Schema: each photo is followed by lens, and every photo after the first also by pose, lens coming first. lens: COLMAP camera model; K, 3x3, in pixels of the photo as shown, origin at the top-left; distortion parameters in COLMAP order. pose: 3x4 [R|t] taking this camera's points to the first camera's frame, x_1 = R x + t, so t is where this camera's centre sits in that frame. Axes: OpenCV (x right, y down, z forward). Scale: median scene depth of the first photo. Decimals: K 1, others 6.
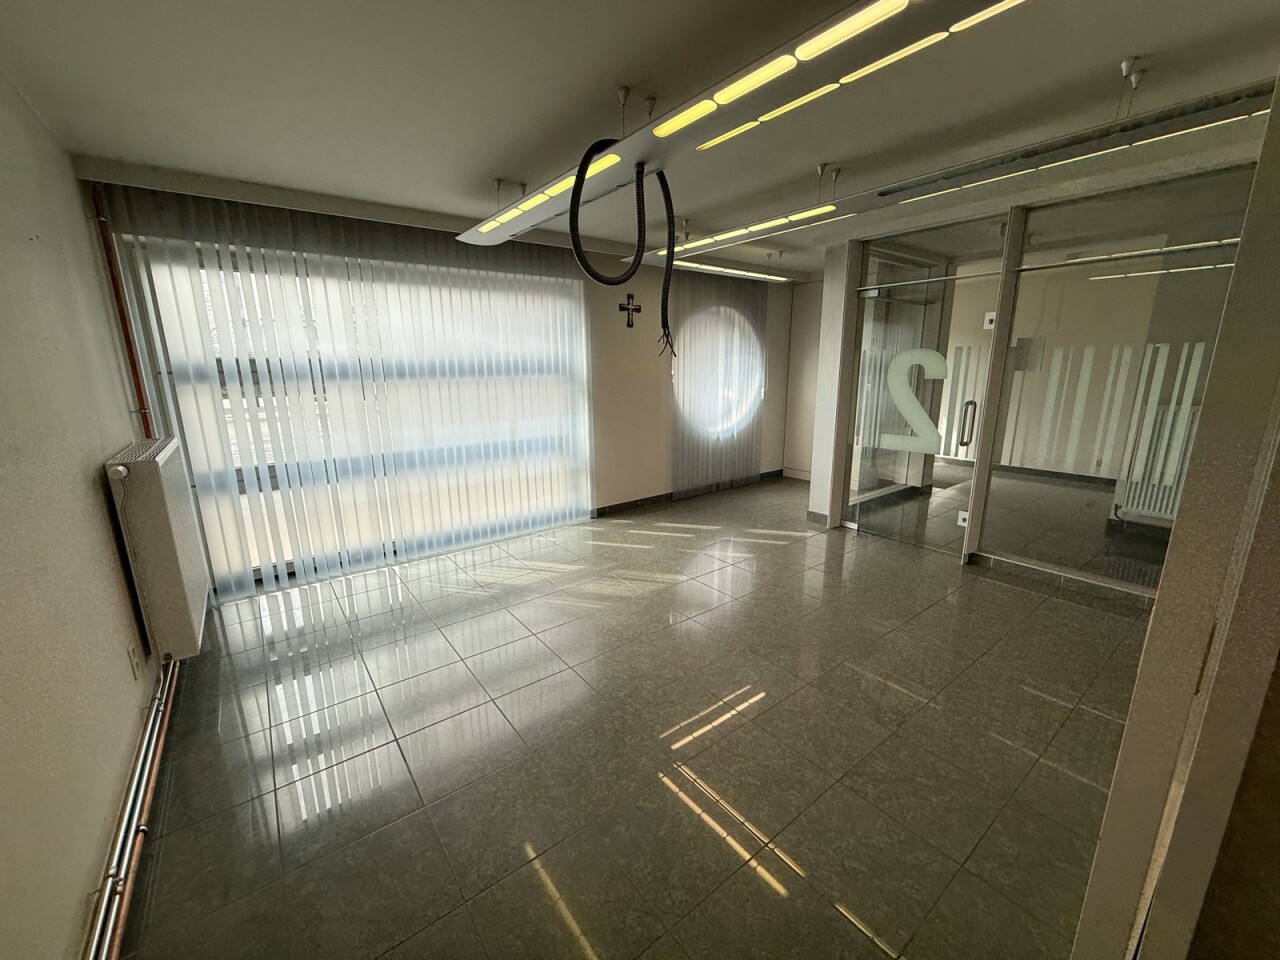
lens RADIAL K [[511.1, 0, 633.8], [0, 511.1, 483.5], [0, 0, 1]] dist [-0.000315, -0.000007]
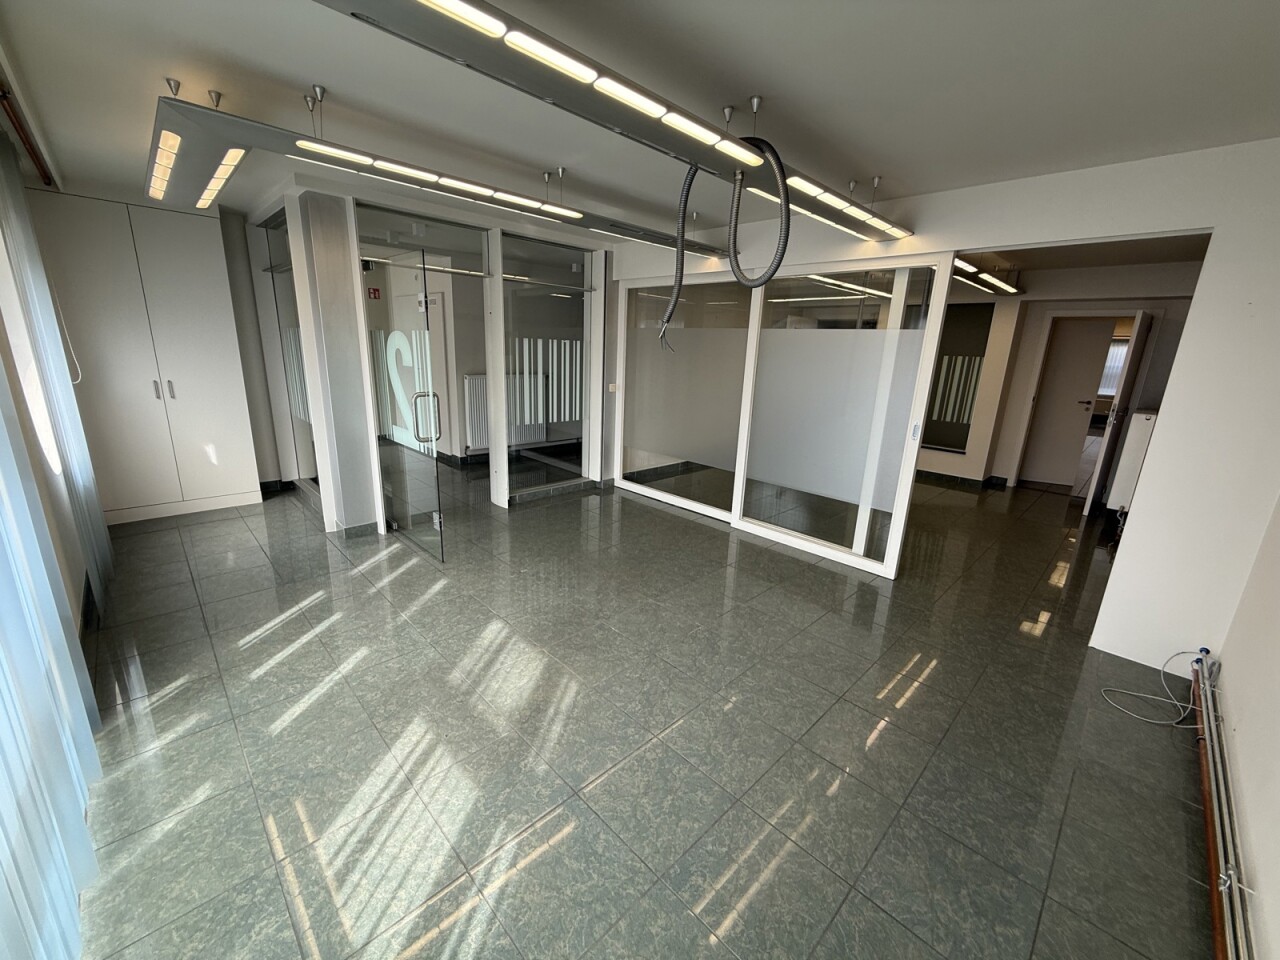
lens RADIAL K [[511.1, 0, 640.7], [0, 511.1, 477.8], [0, 0, 1]] dist [-0.000315, -0.000007]
pose [[-0.122205, -0.246001, 0.961535, -0.539989], [0.195497, 0.943850, 0.266323, -0.166561], [-0.973060, 0.220524, -0.067251, 0.669891]]
